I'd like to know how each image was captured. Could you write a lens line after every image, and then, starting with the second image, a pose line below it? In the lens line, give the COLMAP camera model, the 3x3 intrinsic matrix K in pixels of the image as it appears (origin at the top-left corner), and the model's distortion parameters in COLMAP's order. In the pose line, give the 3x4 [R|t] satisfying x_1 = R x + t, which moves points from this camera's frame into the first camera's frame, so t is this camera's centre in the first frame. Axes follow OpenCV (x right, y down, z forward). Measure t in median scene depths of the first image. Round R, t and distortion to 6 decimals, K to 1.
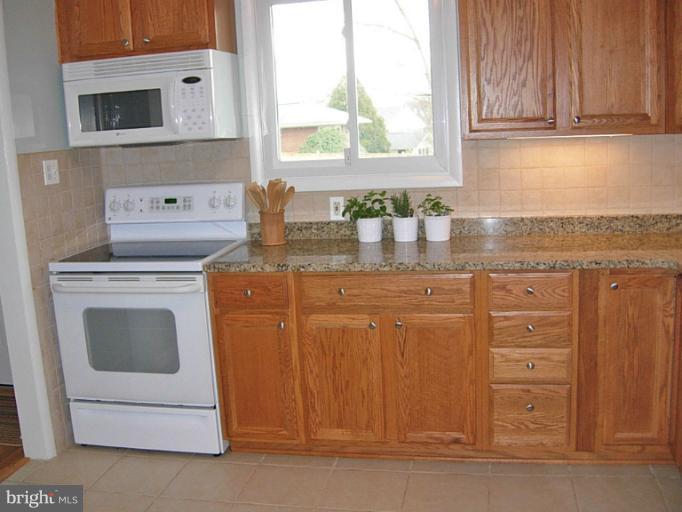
lens RADIAL K [[724.8, 0, 340.7], [0, 724.8, 256.1], [0, 0, 1]] dist [-0.143474, 0.000000]
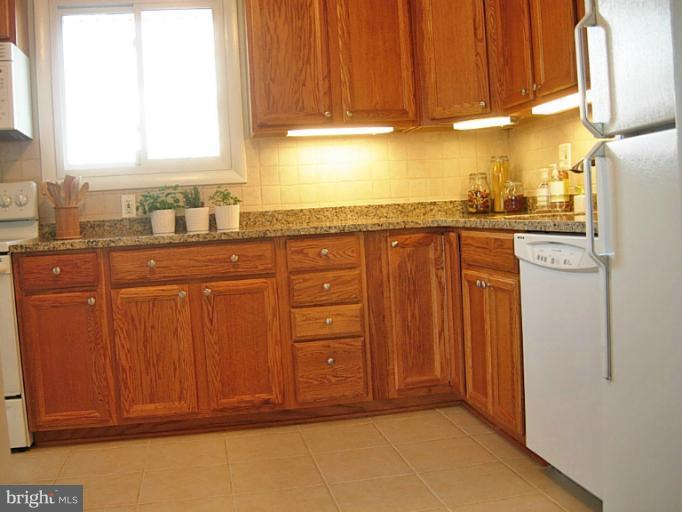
lens RADIAL K [[724.8, 0, 329.0], [0, 724.8, 256.0], [0, 0, 1]] dist [-0.143474, 0.000000]
pose [[0.929640, -0.024196, 0.367674, -0.137981], [0.073517, 0.989959, -0.120736, 0.176776], [-0.361061, 0.139271, 0.922084, -0.052613]]
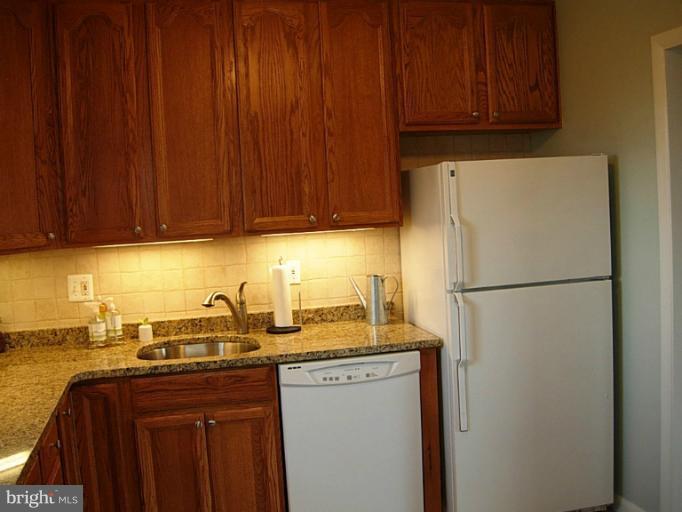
lens RADIAL K [[724.8, 0, 342.0], [0, 724.8, 251.7], [0, 0, 1]] dist [-0.143474, 0.000000]
pose [[-0.417167, 0.010203, 0.908772, -0.550595], [0.231518, 0.968141, 0.095407, -0.152750], [-0.878846, 0.250198, -0.406239, 0.904725]]
